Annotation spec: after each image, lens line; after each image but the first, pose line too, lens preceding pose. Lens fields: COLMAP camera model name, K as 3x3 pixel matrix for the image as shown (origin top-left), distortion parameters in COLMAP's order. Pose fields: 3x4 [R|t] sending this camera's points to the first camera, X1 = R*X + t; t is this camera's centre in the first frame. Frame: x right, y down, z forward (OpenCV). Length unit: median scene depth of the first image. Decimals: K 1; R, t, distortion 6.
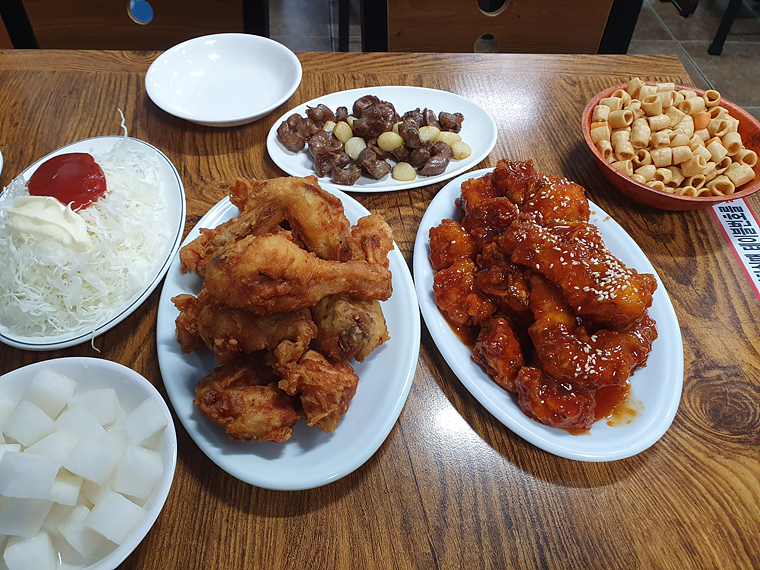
lens RADIAL K [[610.6, 0, 380.0], [0, 610.6, 285.0], [0, 0, 1]] dist [-0.029746, 0.005123]
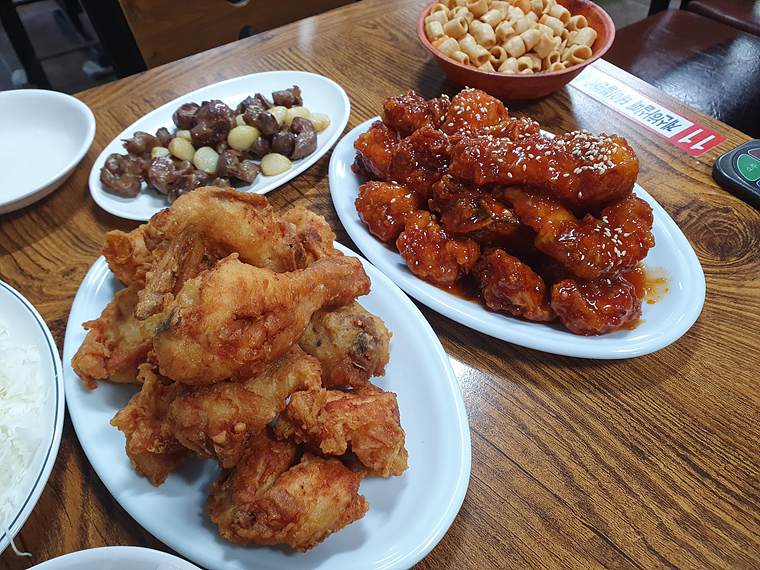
lens RADIAL K [[610.6, 0, 380.0], [0, 610.6, 285.0], [0, 0, 1]] dist [-0.029746, 0.005123]
pose [[0.847630, -0.434352, 0.304733, -0.218203], [0.447441, 0.893829, 0.029440, 0.000343], [-0.285167, 0.111396, 0.951983, 0.250097]]
